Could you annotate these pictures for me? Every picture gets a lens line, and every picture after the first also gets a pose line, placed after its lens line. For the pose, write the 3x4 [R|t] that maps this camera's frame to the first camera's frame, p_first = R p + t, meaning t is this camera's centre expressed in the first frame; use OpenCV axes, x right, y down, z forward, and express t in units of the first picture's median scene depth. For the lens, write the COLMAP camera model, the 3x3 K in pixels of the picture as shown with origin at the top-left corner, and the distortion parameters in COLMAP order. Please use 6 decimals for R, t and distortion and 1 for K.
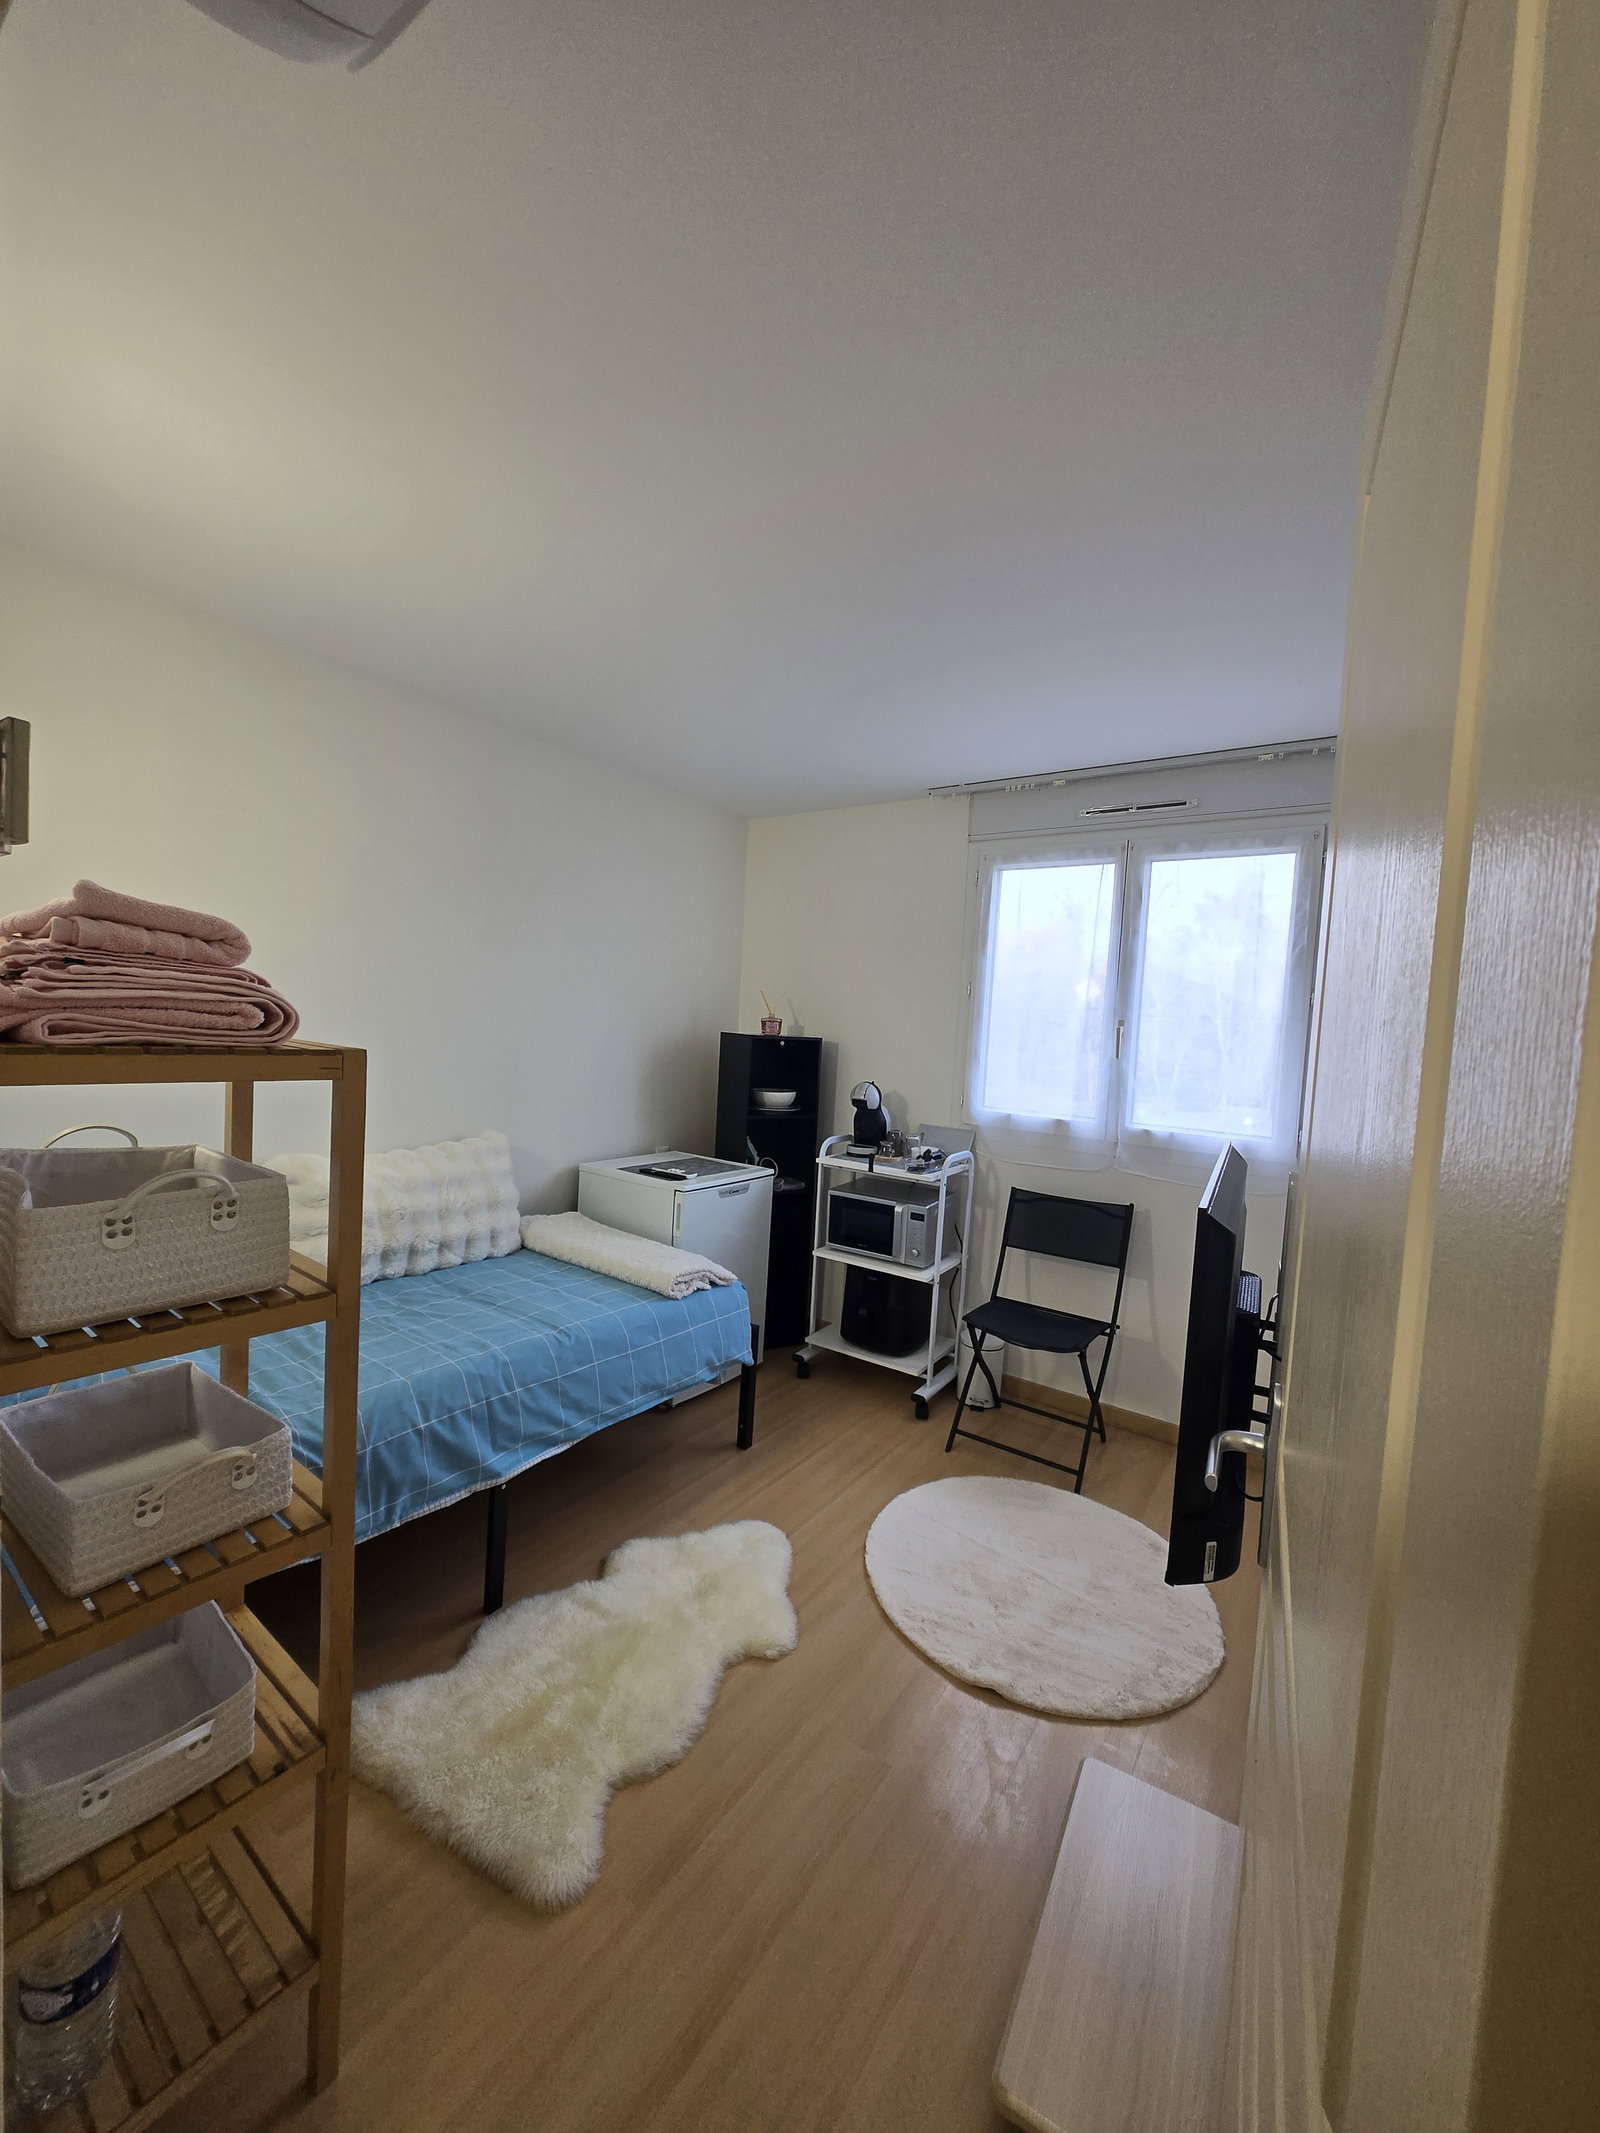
lens RADIAL K [[835.4, 0, 800.0], [0, 835.4, 1066.5], [0, 0, 1]] dist [0.001499, 0.000078]
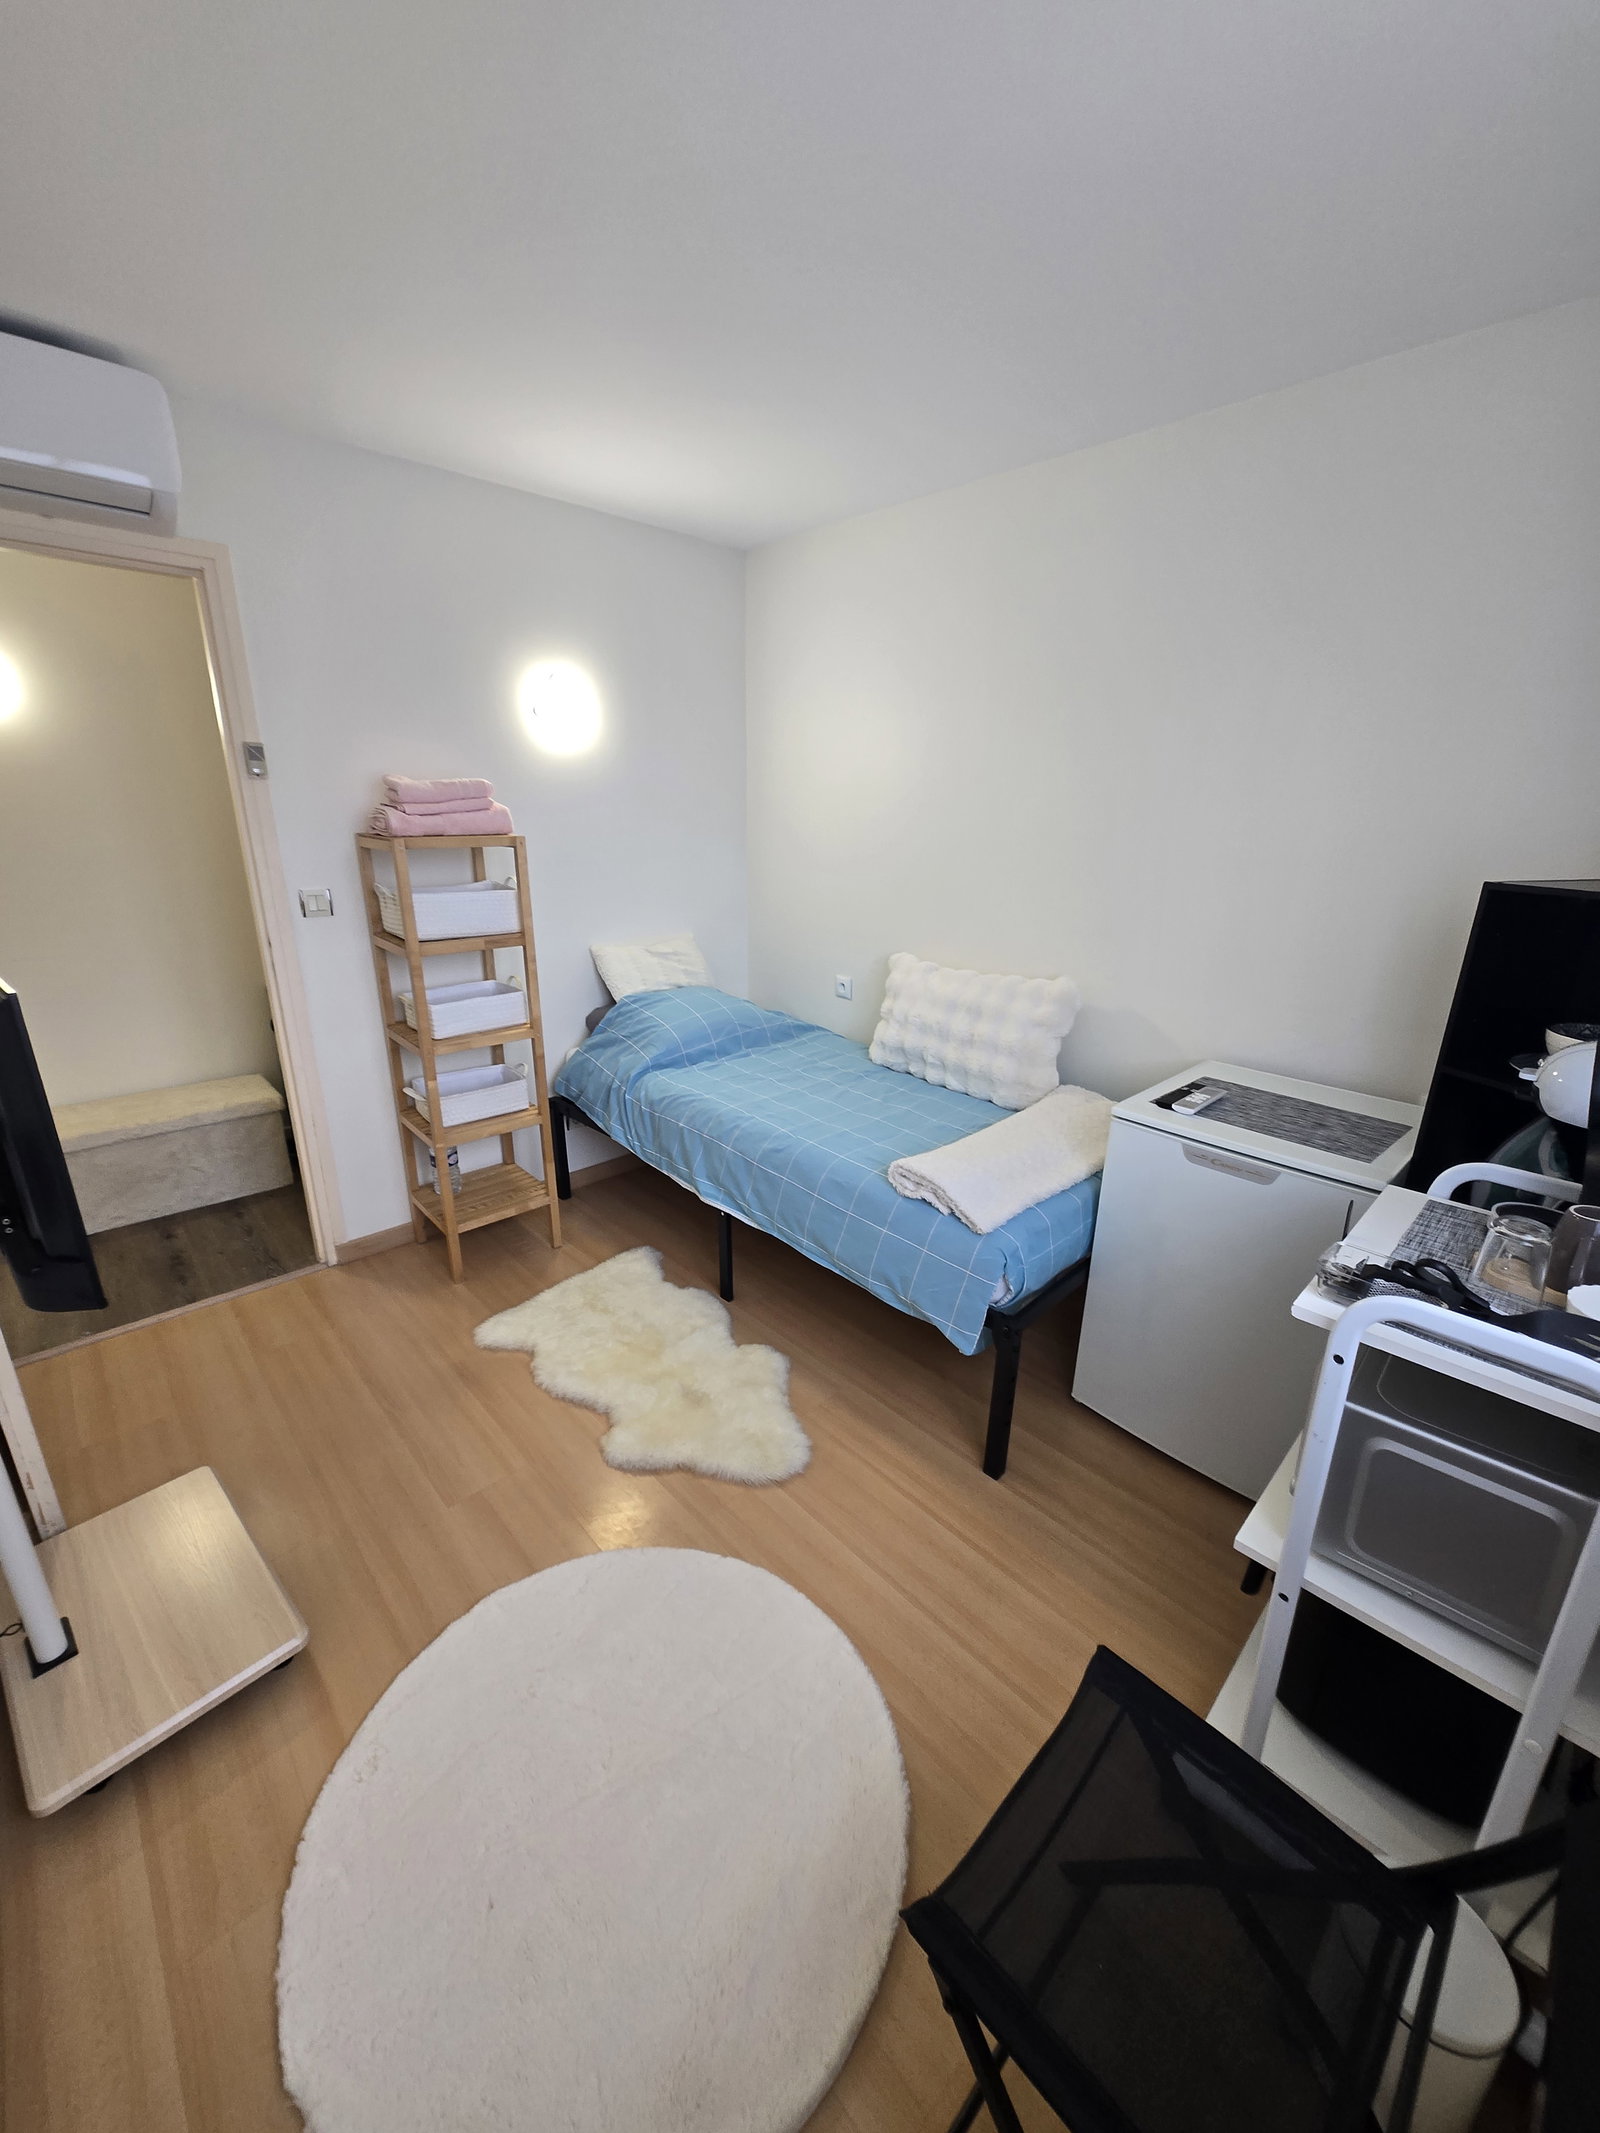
lens RADIAL K [[821.4, 0, 789.0], [0, 821.4, 1073.2], [0, 0, 1]] dist [-0.001054, -0.000098]
pose [[-0.219142, 0.248536, -0.943507, 0.460791], [-0.073213, 0.960098, 0.269911, -0.031169], [0.972942, 0.128226, -0.192202, 0.796391]]
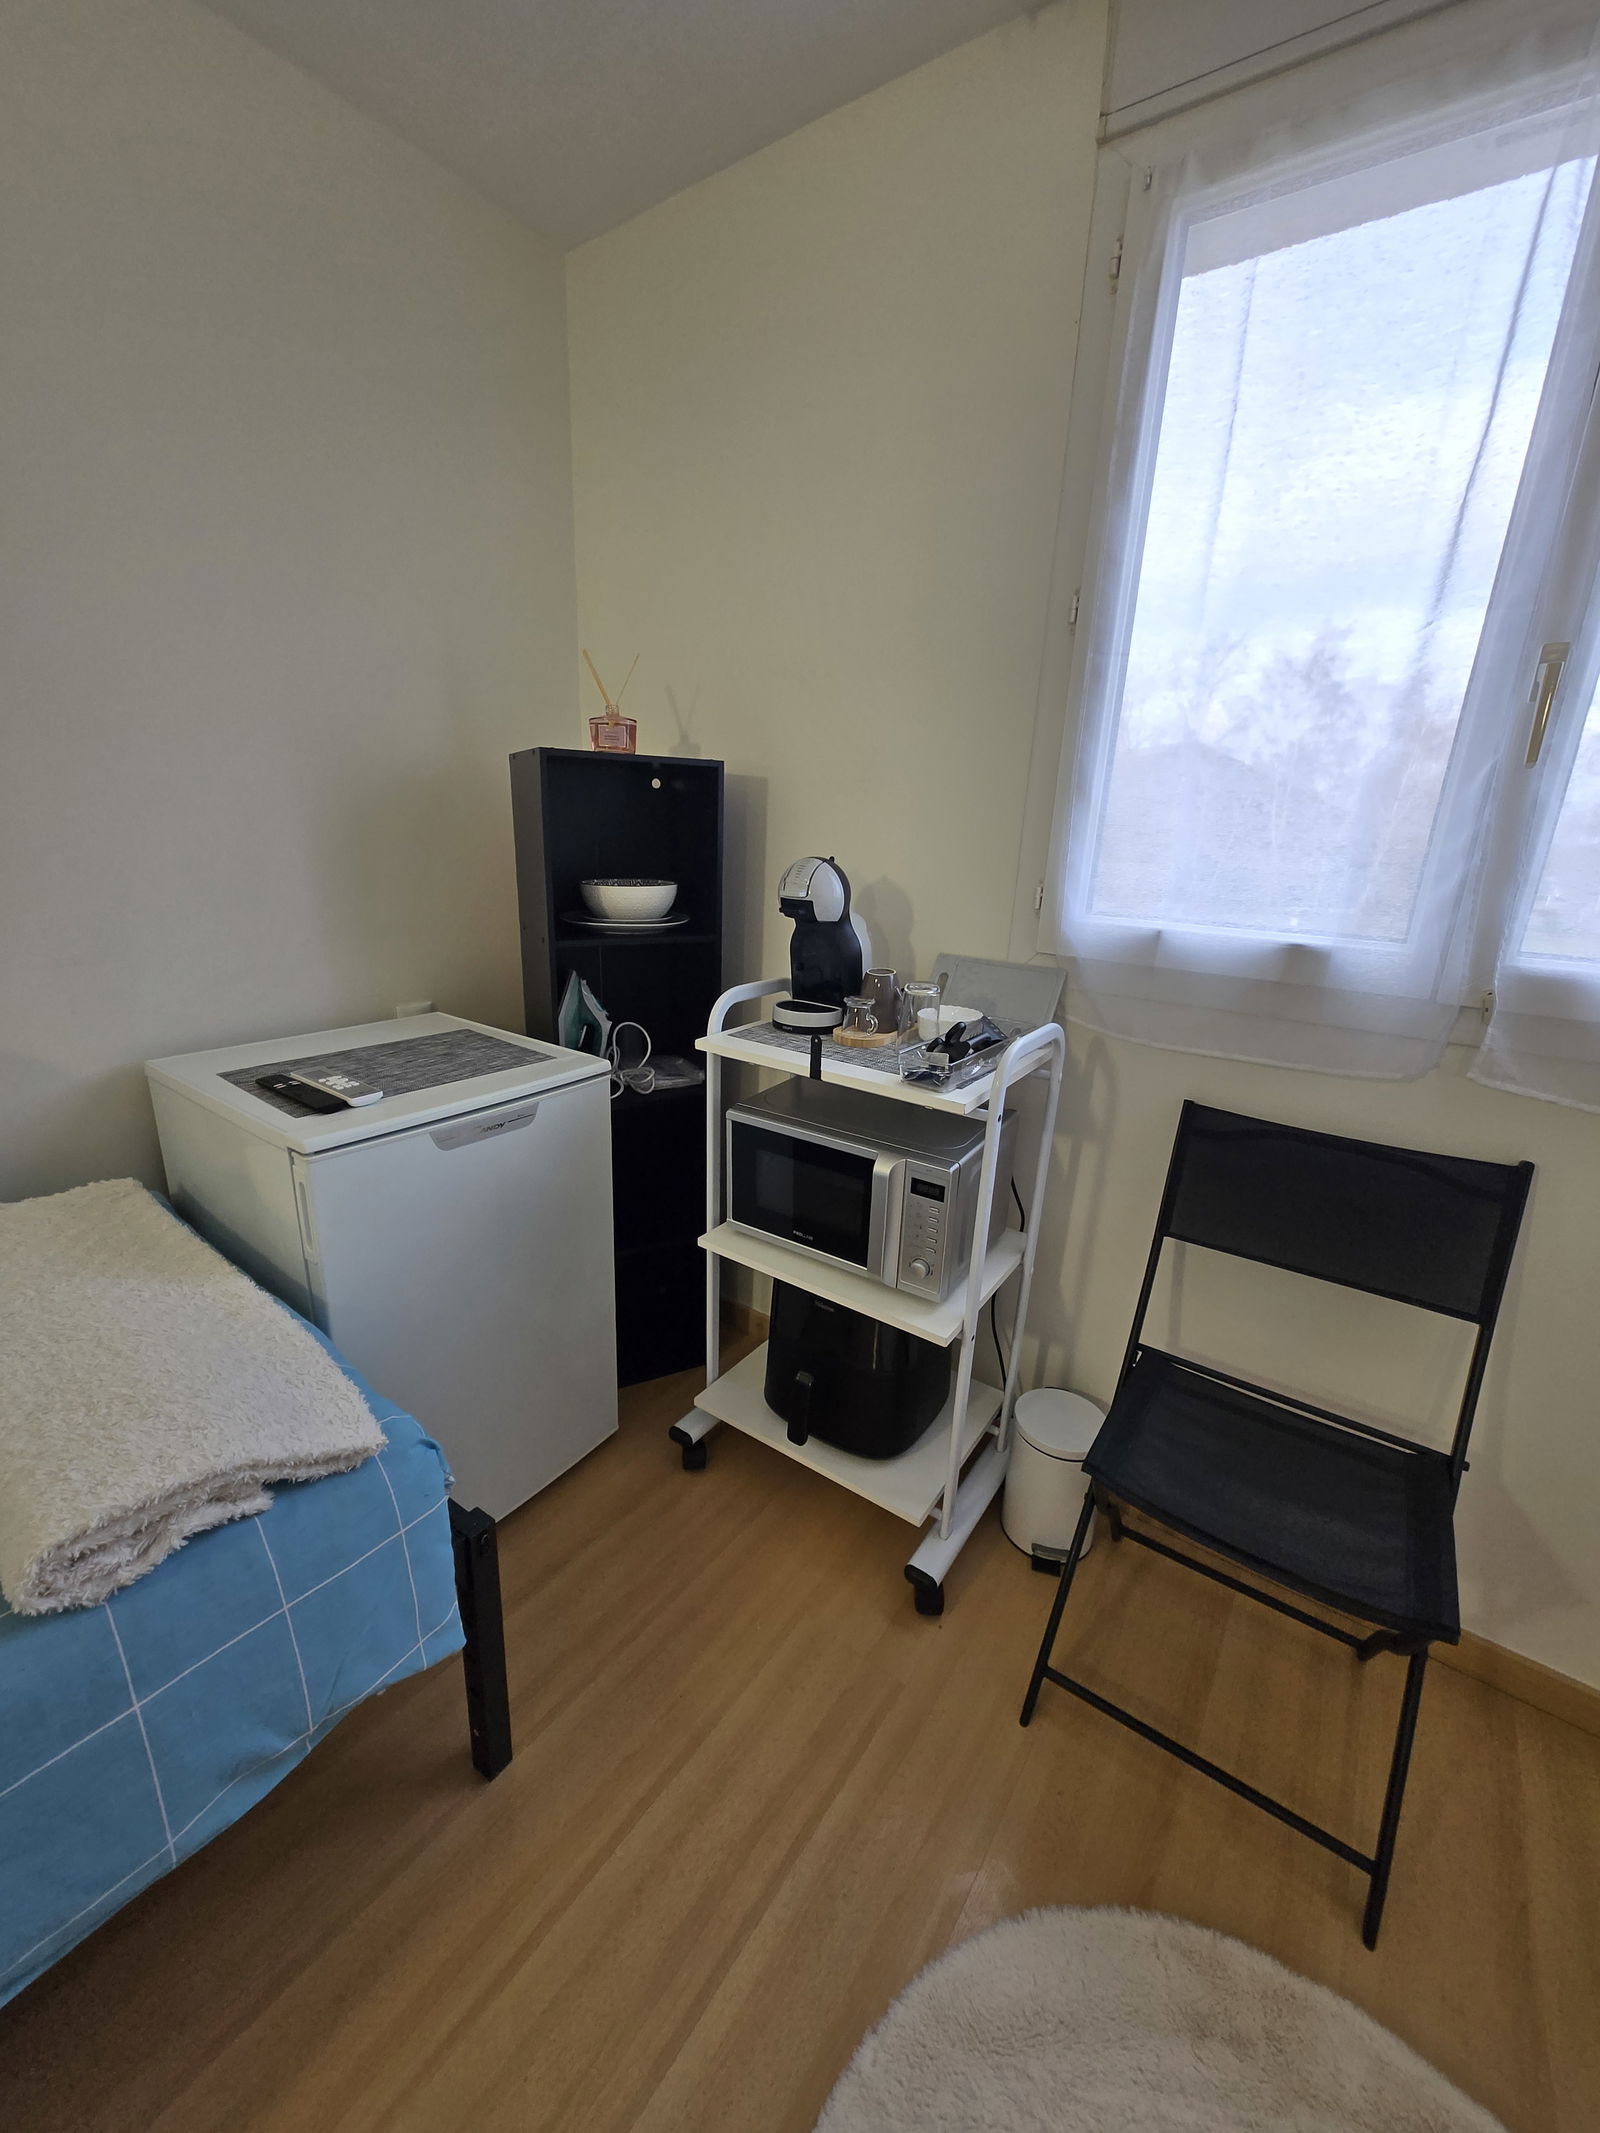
lens RADIAL K [[835.4, 0, 800.0], [0, 835.4, 1066.5], [0, 0, 1]] dist [0.001499, 0.000078]
pose [[0.999744, -0.010063, -0.020272, 0.083207], [0.014516, 0.972323, 0.233188, 0.023881], [0.017364, -0.233422, 0.972220, 0.588799]]
